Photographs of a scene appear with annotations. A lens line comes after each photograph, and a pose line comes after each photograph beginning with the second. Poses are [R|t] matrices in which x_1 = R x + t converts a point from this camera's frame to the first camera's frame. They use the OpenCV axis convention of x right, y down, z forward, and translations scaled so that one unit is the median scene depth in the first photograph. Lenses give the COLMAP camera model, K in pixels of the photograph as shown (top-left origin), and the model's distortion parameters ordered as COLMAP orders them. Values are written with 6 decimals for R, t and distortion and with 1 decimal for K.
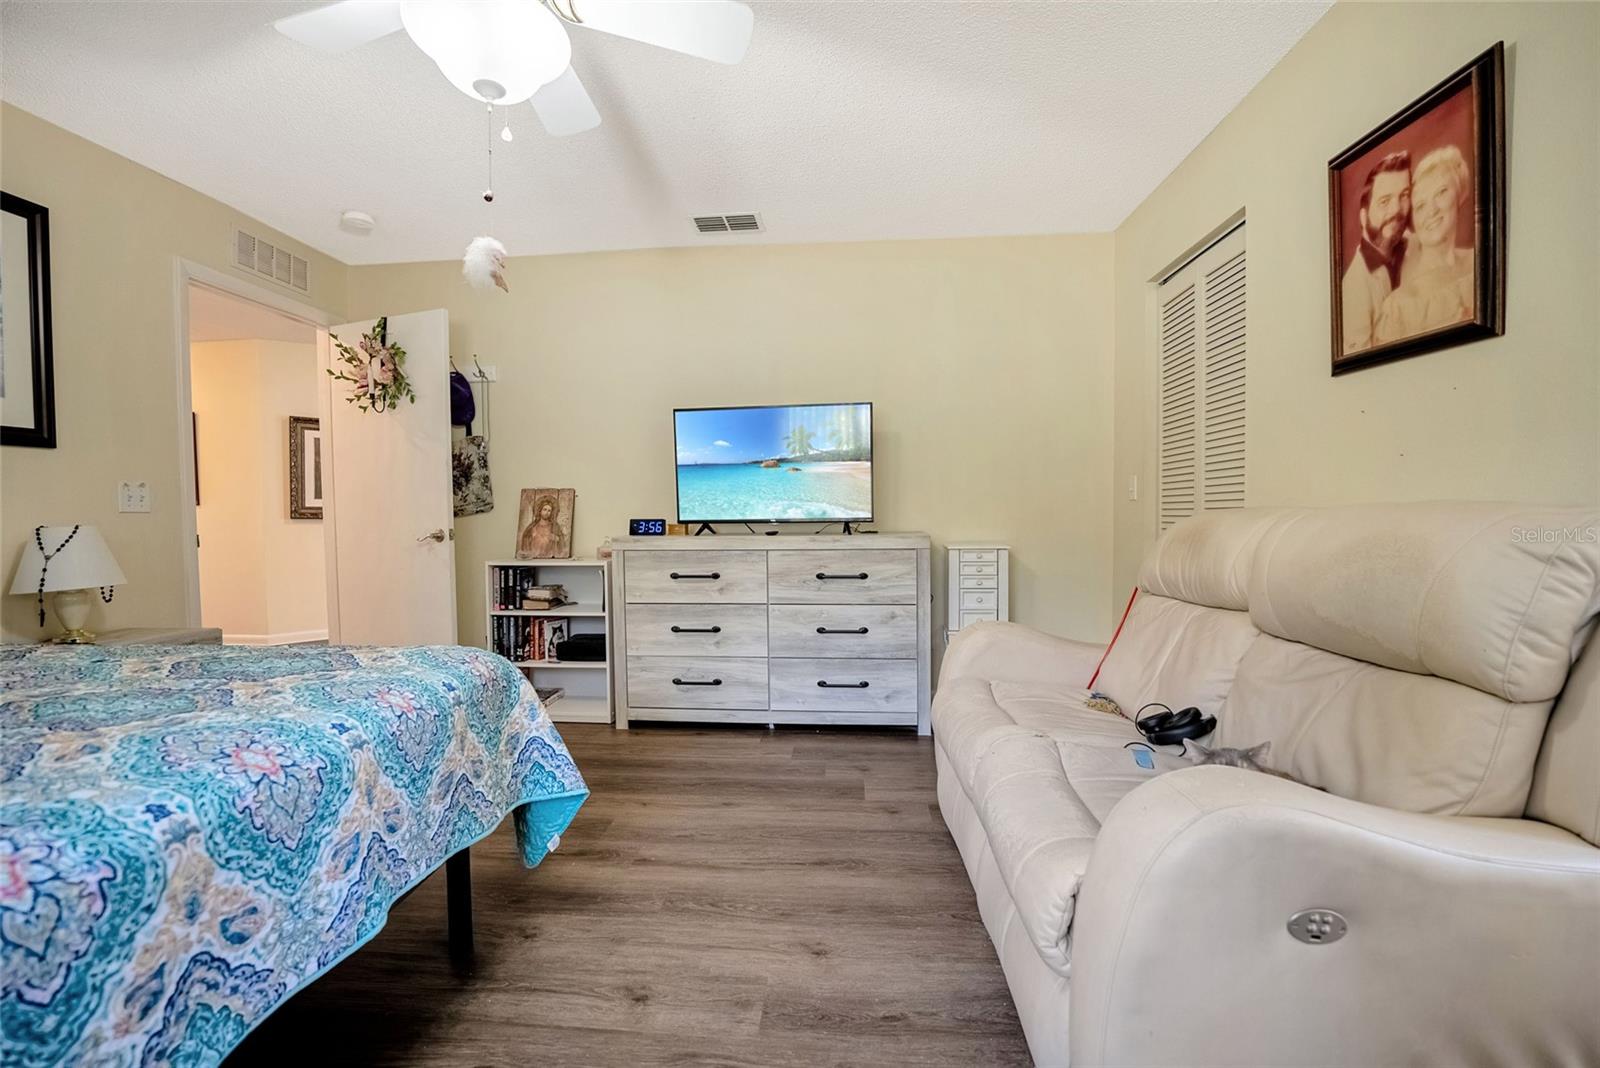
lens RADIAL K [[657.6, 0, 797.8], [0, 657.6, 534.0], [0, 0, 1]] dist [-0.027711, 0.000337]
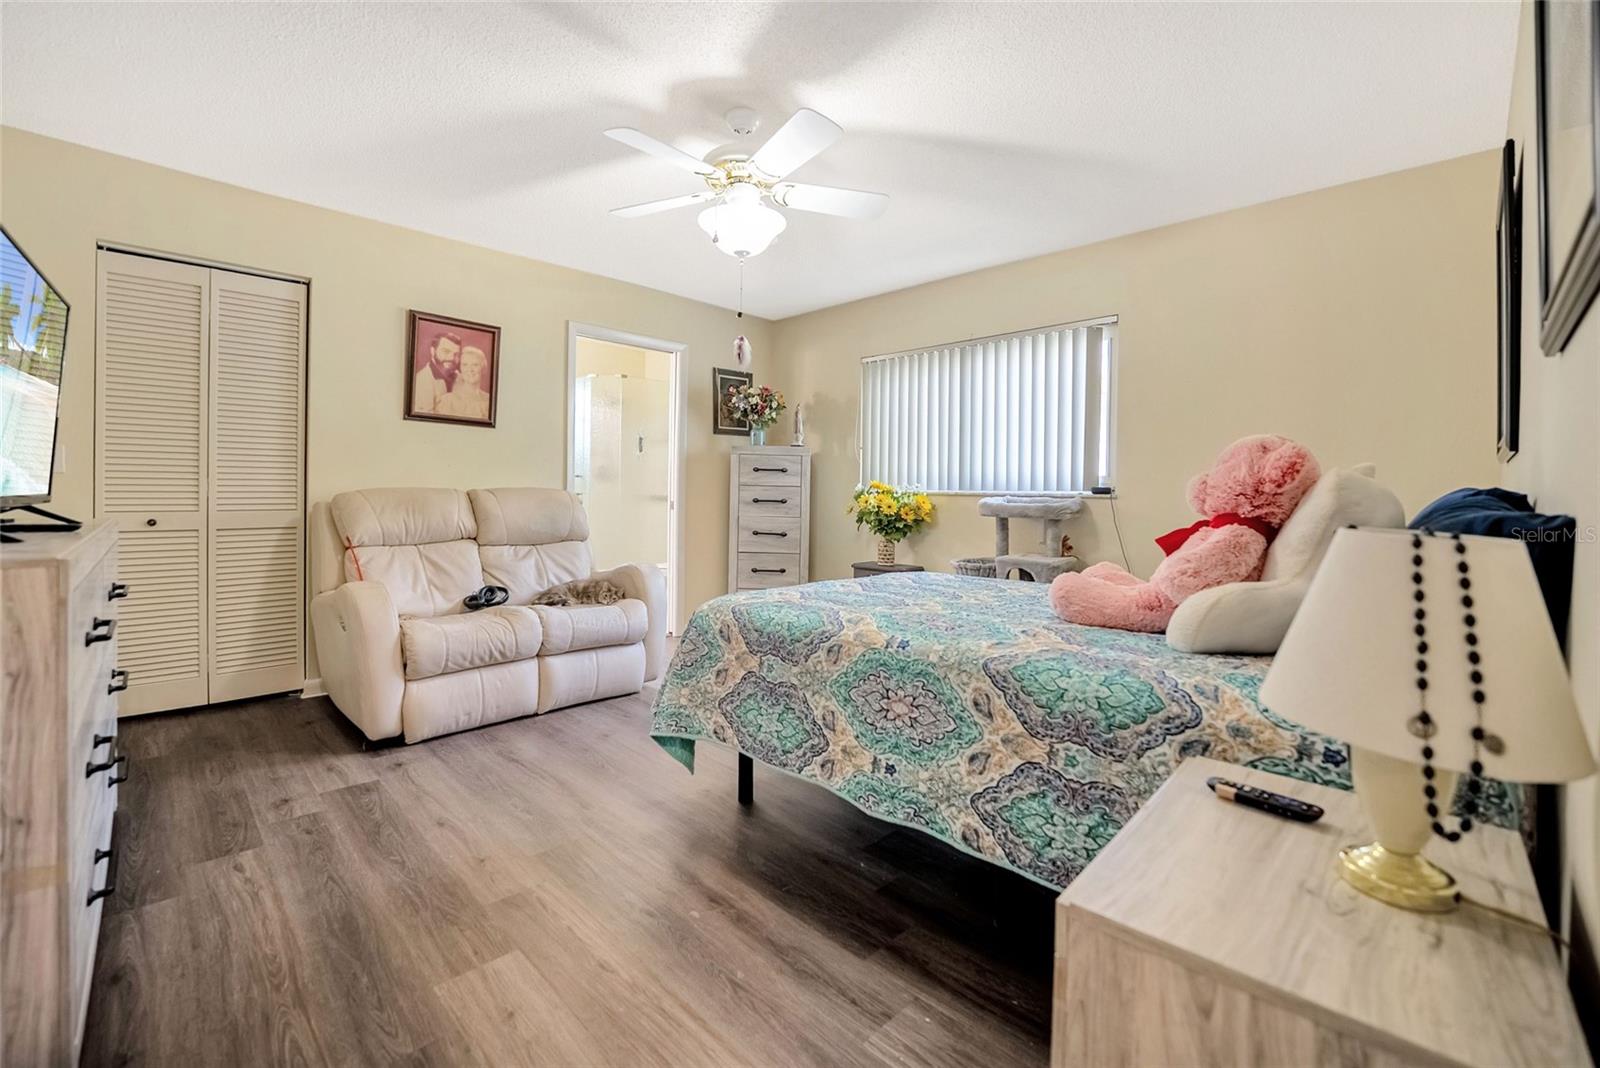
lens RADIAL K [[657.6, 0, 797.8], [0, 657.6, 534.0], [0, 0, 1]] dist [-0.027711, 0.000337]
pose [[-0.768690, -0.029908, 0.638921, -1.517352], [0.024289, 0.996821, 0.075883, -0.026216], [-0.639160, 0.073849, -0.765520, 2.019265]]
